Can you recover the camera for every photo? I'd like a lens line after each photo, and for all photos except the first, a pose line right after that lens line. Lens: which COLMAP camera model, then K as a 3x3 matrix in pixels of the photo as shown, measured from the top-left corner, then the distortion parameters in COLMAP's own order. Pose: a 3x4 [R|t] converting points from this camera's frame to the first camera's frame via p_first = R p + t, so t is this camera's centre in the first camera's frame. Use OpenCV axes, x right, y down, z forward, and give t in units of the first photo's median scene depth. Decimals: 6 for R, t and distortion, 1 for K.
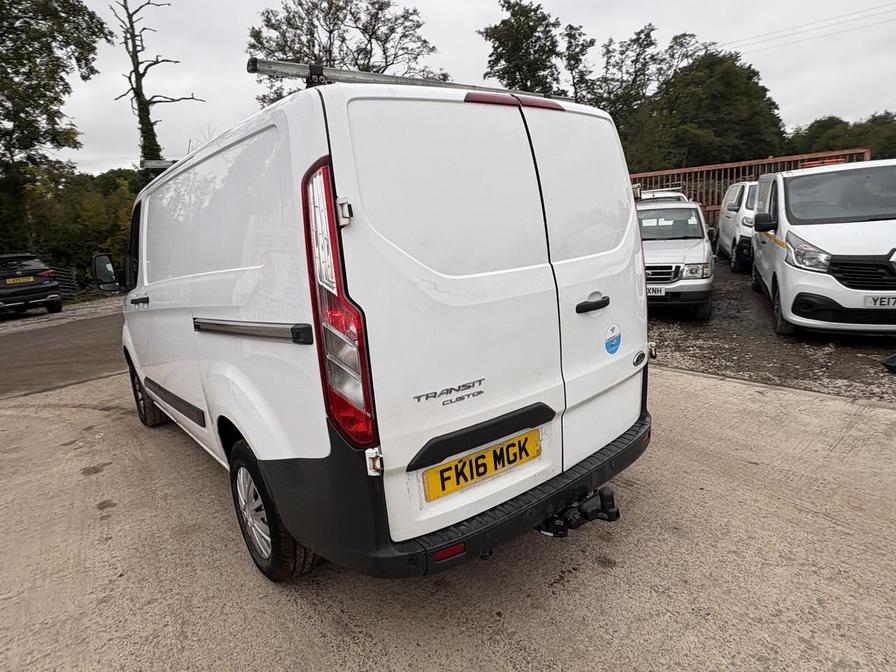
lens RADIAL K [[525.9, 0, 451.0], [0, 525.9, 336.0], [0, 0, 1]] dist [-0.003219, 0.000424]
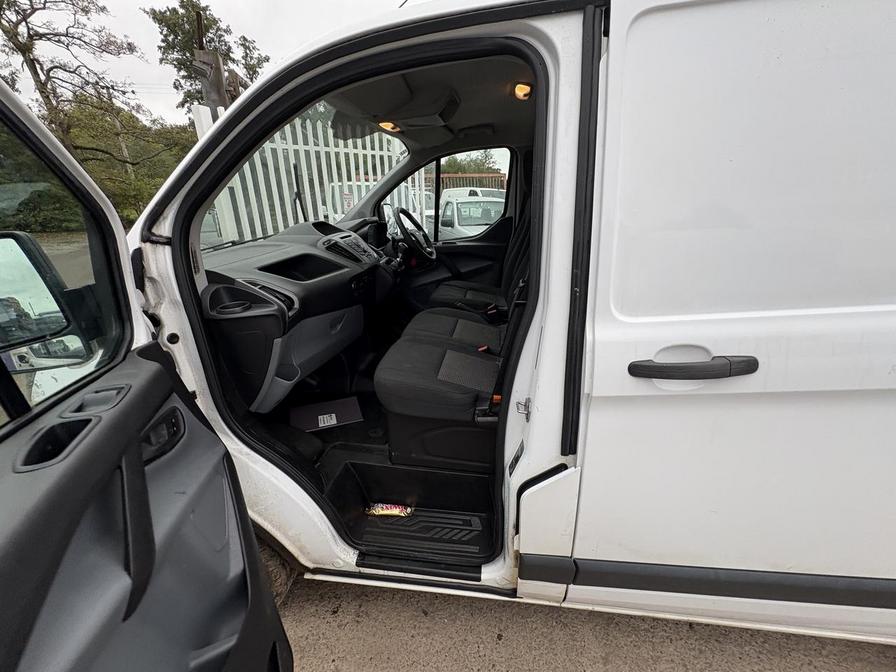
lens RADIAL K [[355.5, 0, 448.0], [0, 355.5, 336.0], [0, 0, 1]] dist [0.000160, -0.000086]
pose [[0.740376, -0.179885, 0.647677, -0.100268], [0.104229, 0.982596, 0.153758, -0.016362], [-0.664063, -0.046333, 0.746239, 0.112627]]
